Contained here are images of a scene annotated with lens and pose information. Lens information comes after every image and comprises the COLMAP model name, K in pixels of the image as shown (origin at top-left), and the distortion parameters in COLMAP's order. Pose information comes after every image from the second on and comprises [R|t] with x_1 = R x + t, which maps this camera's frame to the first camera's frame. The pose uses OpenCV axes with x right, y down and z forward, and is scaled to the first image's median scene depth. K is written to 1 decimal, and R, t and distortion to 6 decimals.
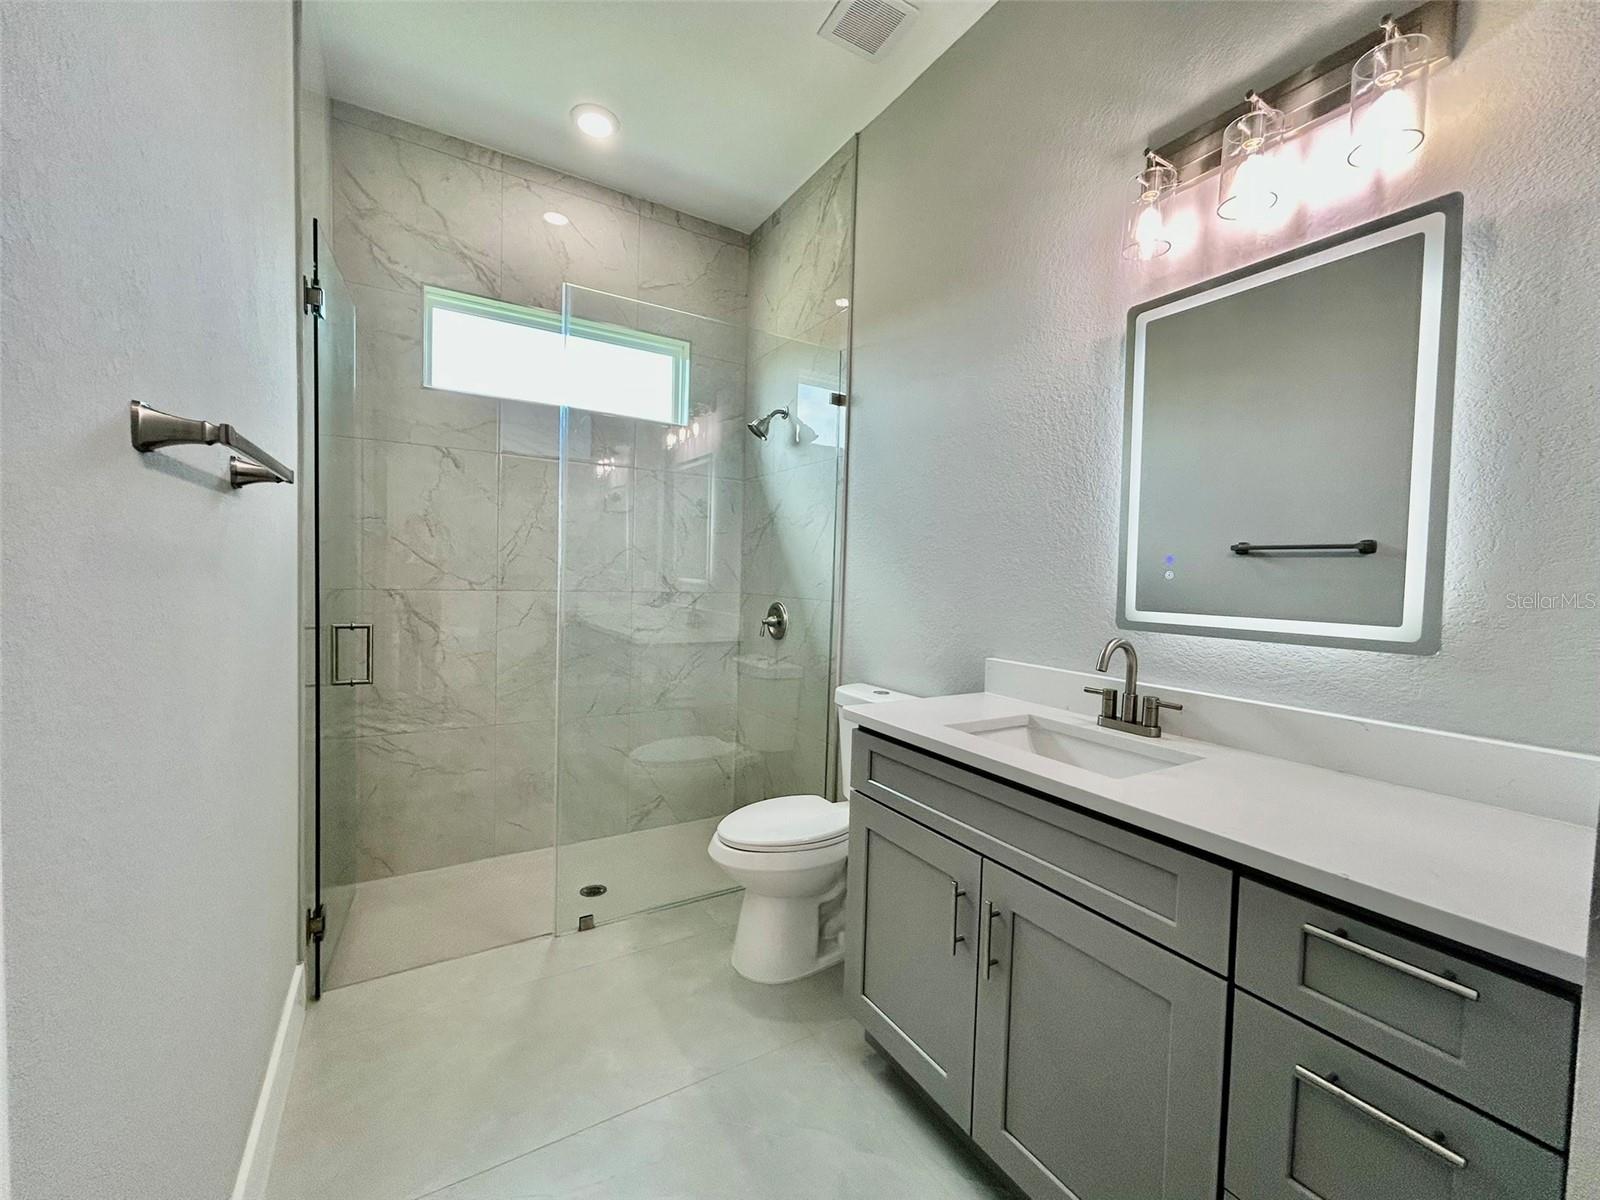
lens RADIAL K [[645.2, 0, 798.8], [0, 645.2, 597.7], [0, 0, 1]] dist [0.000620, 0.000195]
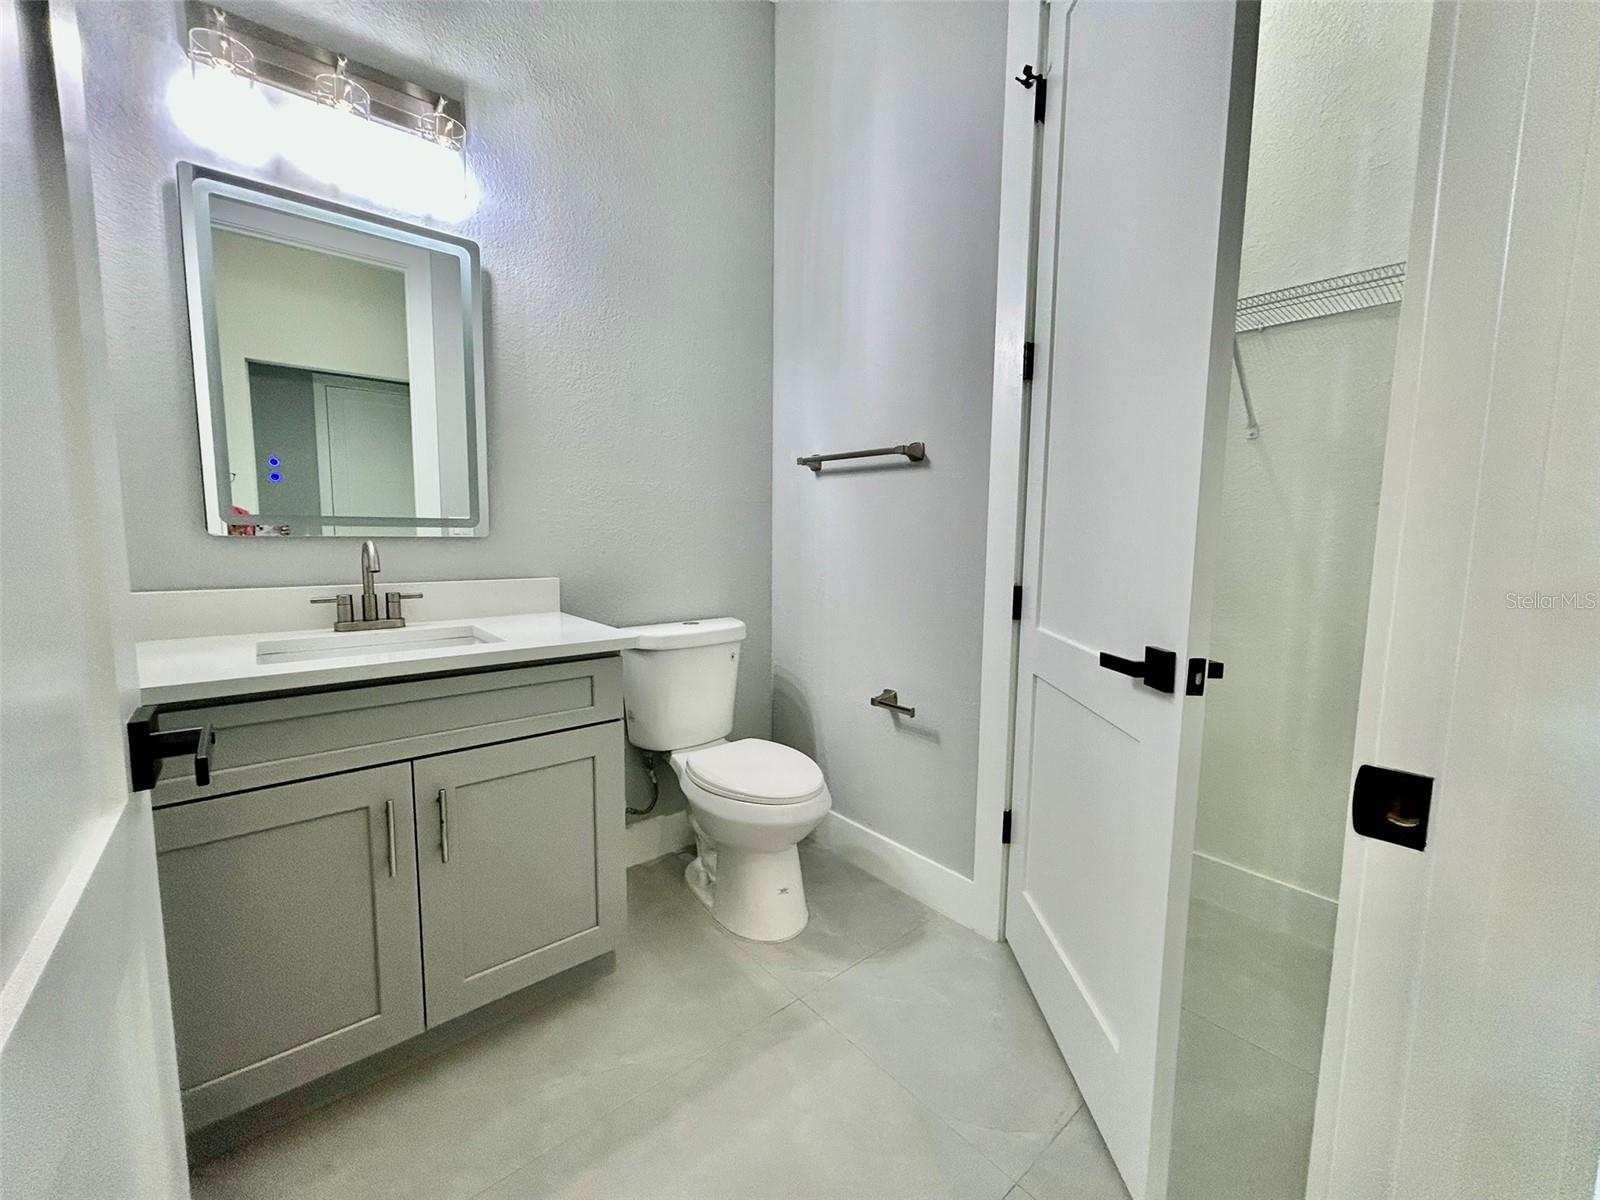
lens RADIAL K [[645.2, 0, 798.8], [0, 645.2, 597.7], [0, 0, 1]] dist [0.000620, 0.000195]
pose [[-0.206192, -0.127983, 0.970106, -0.717451], [0.024905, 0.990402, 0.135954, 0.028065], [-0.978195, 0.052193, -0.201025, 0.557571]]
